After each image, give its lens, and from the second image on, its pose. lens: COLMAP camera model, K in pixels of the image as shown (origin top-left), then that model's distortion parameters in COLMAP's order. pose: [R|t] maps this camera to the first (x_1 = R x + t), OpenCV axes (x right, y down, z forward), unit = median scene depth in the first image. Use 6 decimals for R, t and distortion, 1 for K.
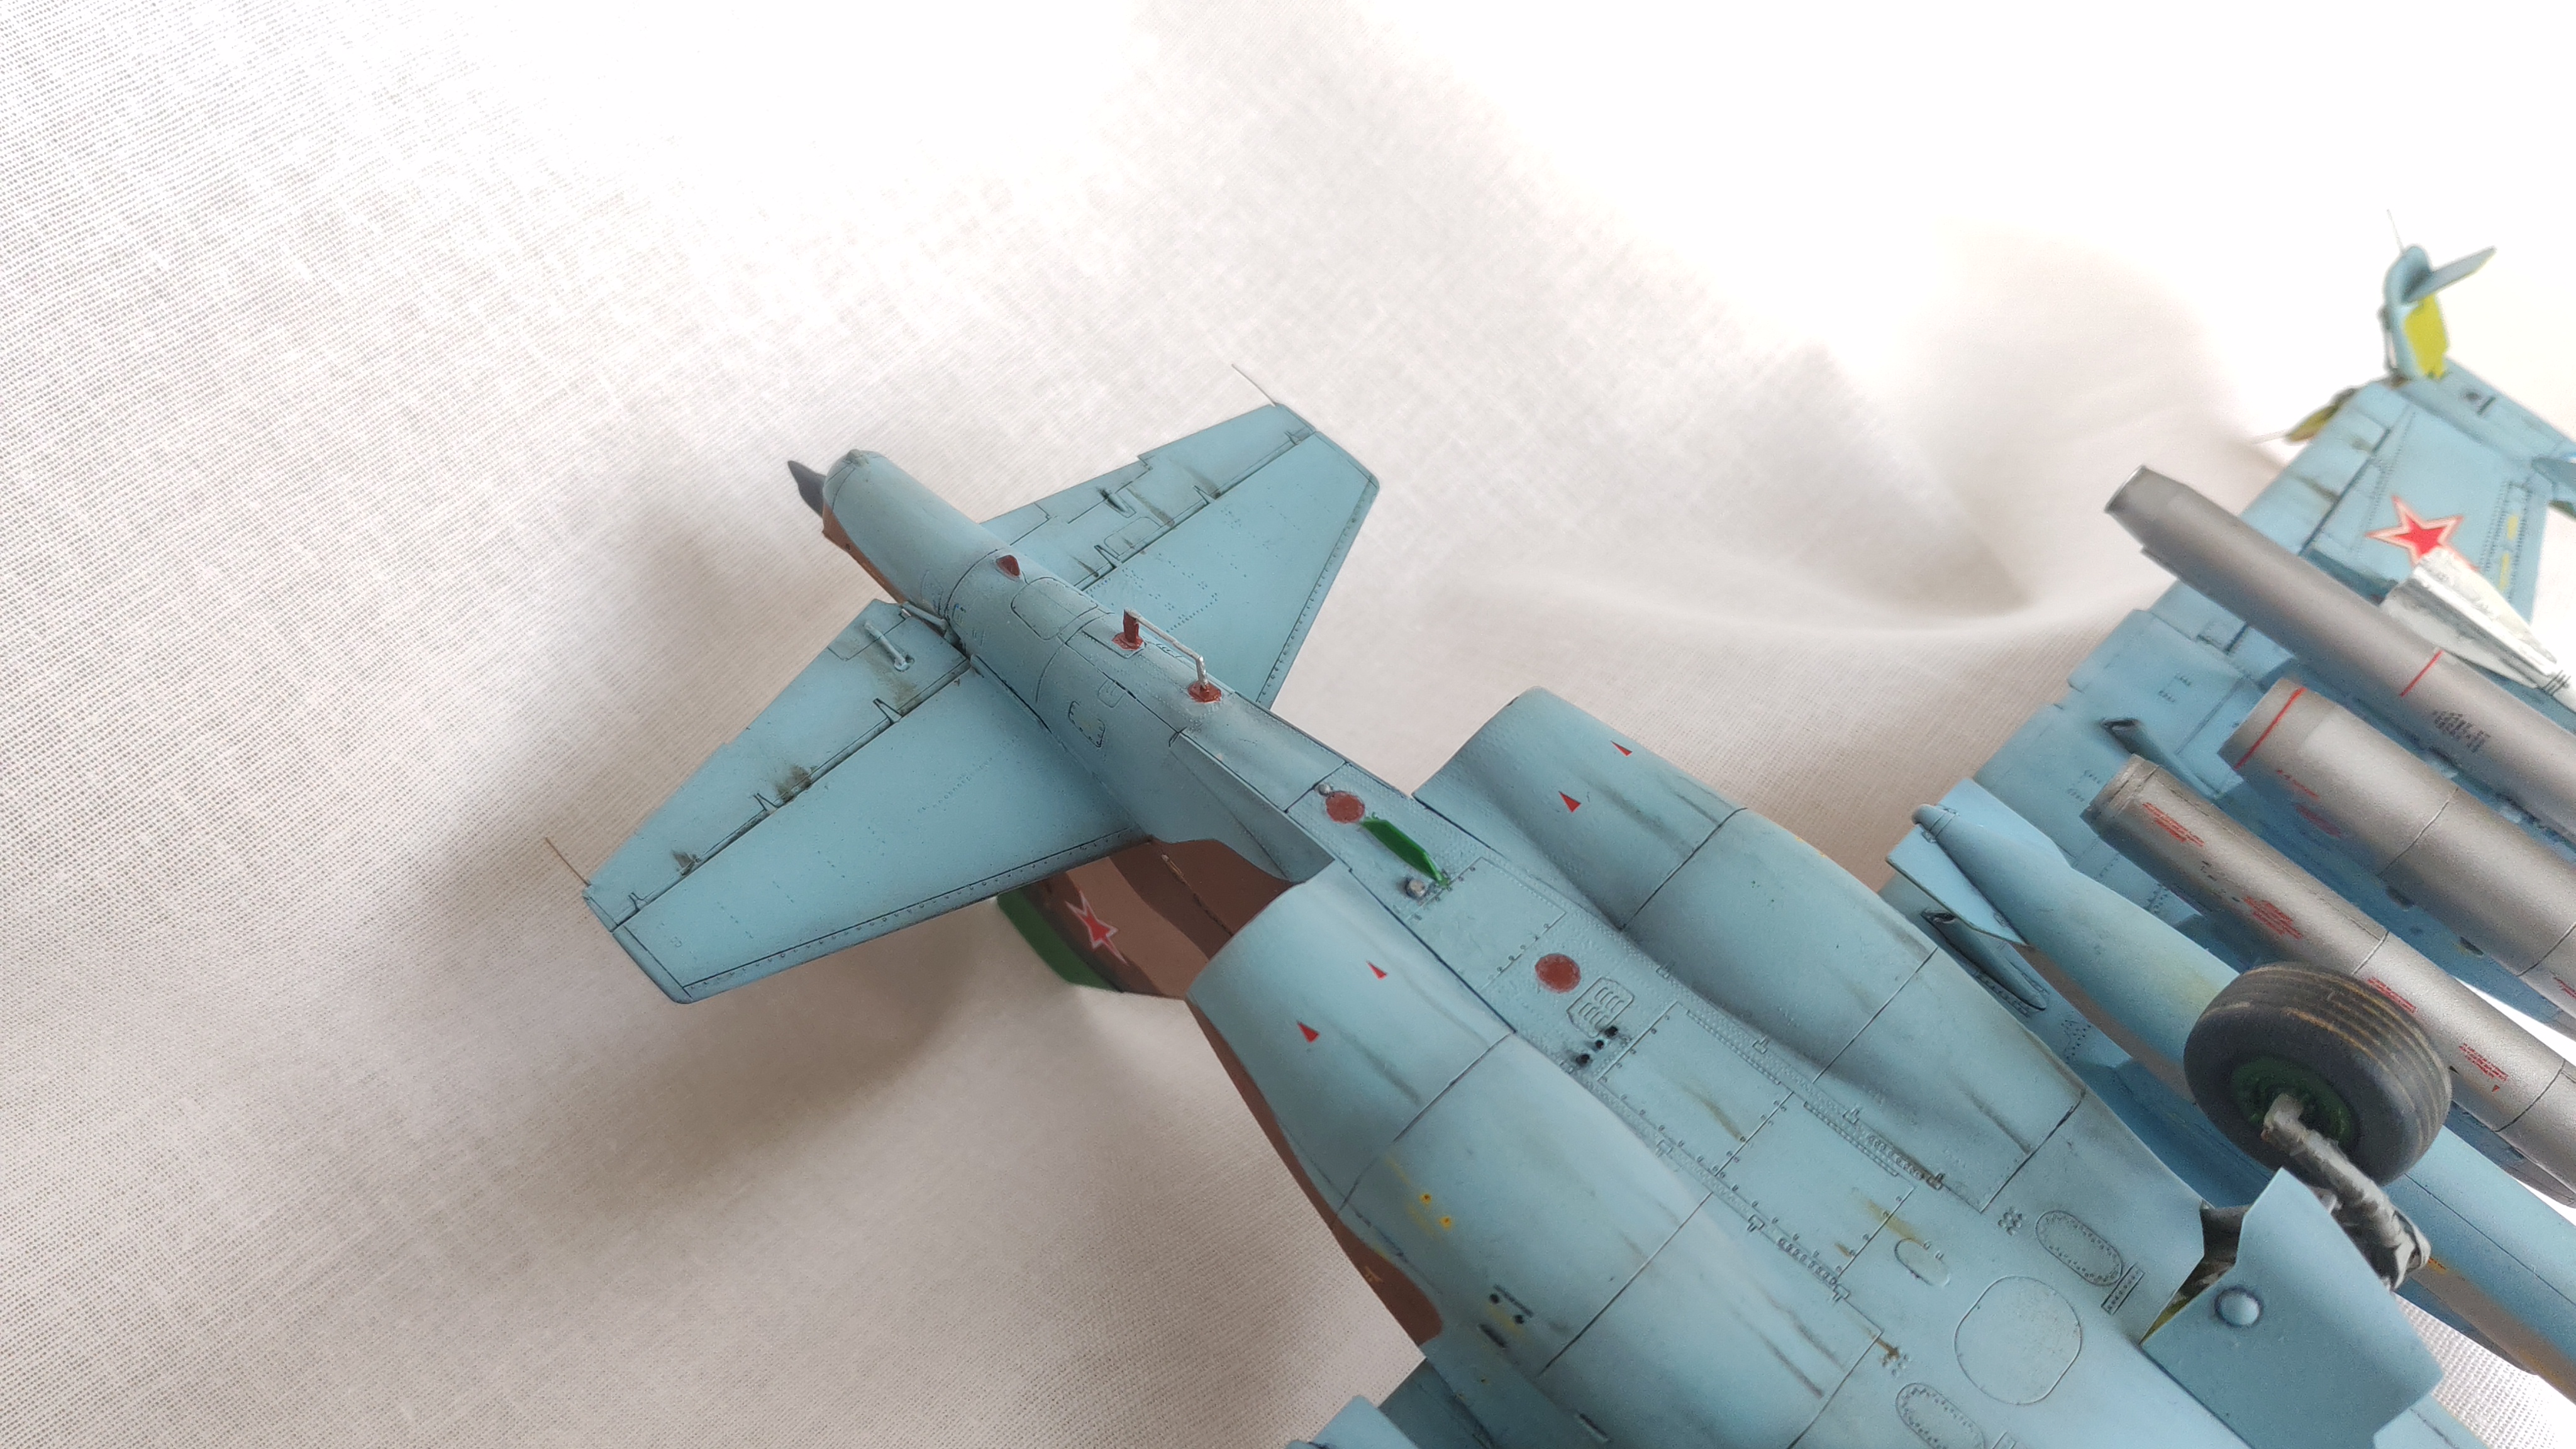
lens RADIAL K [[2019.9, 0, 1288.0], [0, 2019.9, 724.5], [0, 0, 1]] dist [-0.079460, 0.130762]
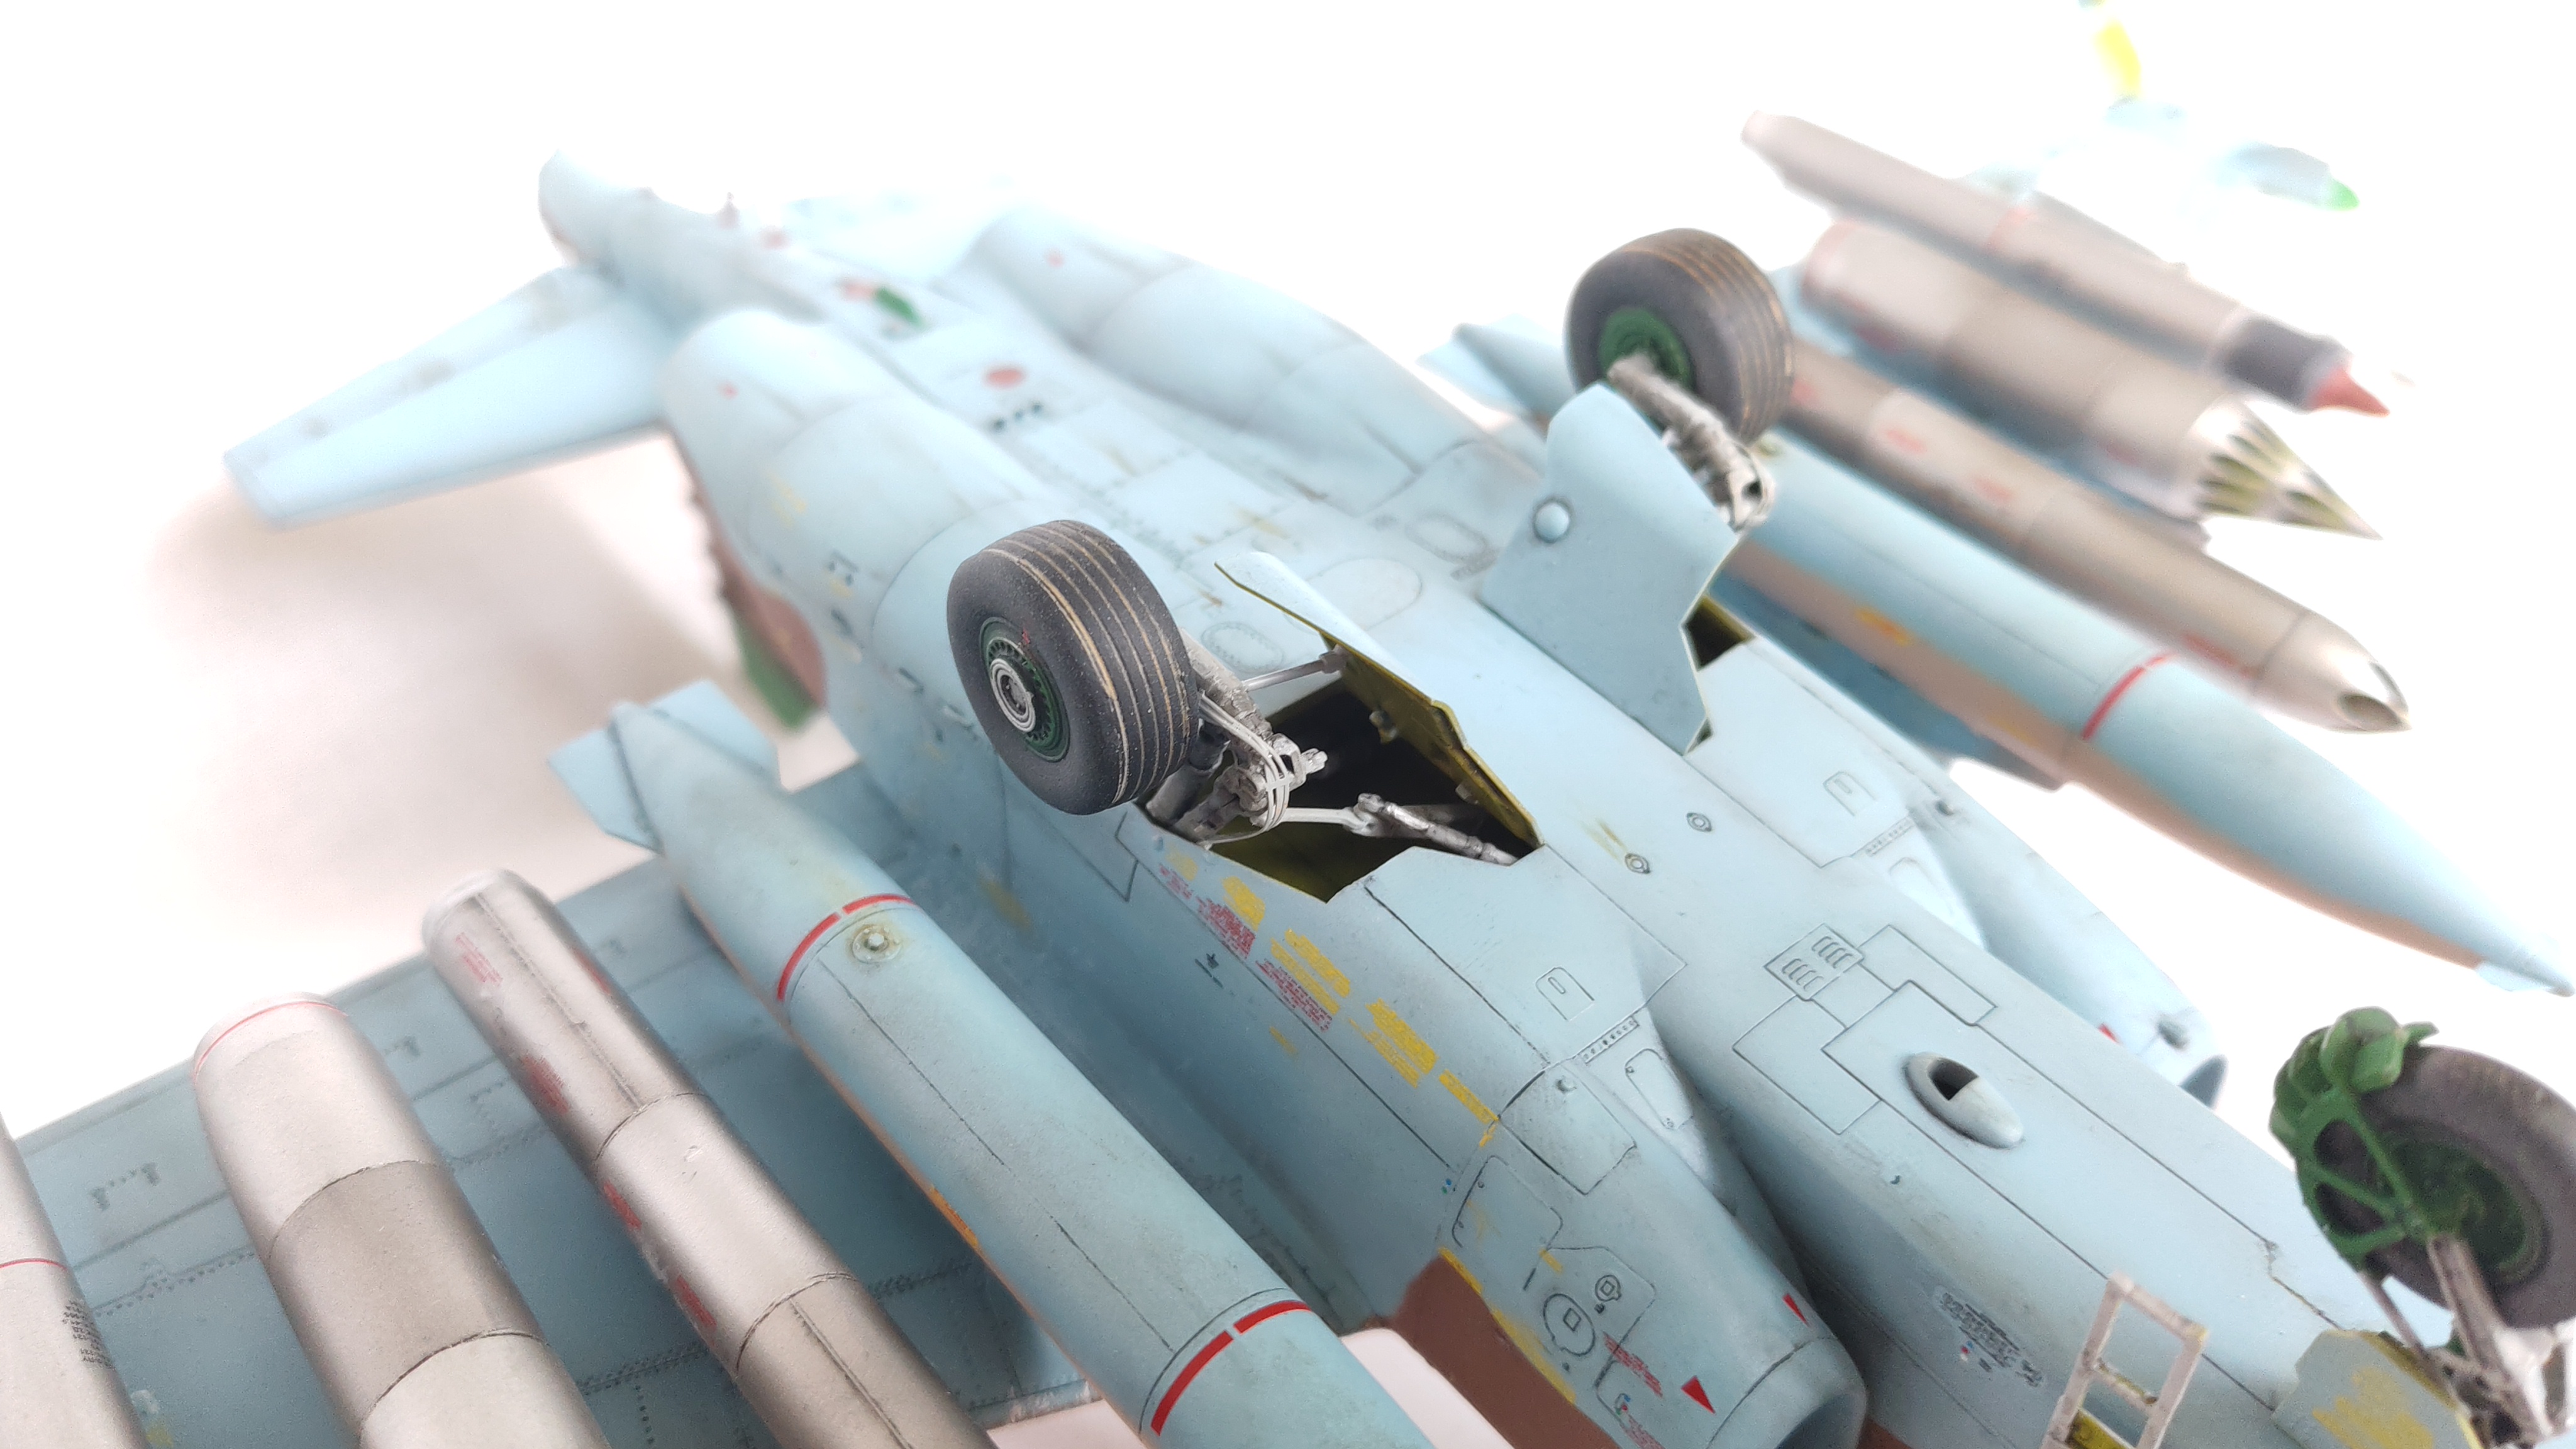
lens RADIAL K [[2019.9, 0, 1288.0], [0, 2019.9, 724.5], [0, 0, 1]] dist [-0.079460, 0.130762]
pose [[0.992432, -0.010648, -0.122334, 0.420292], [-0.012050, 0.982980, -0.183317, 0.507529], [0.122204, 0.183404, 0.975412, 0.058209]]
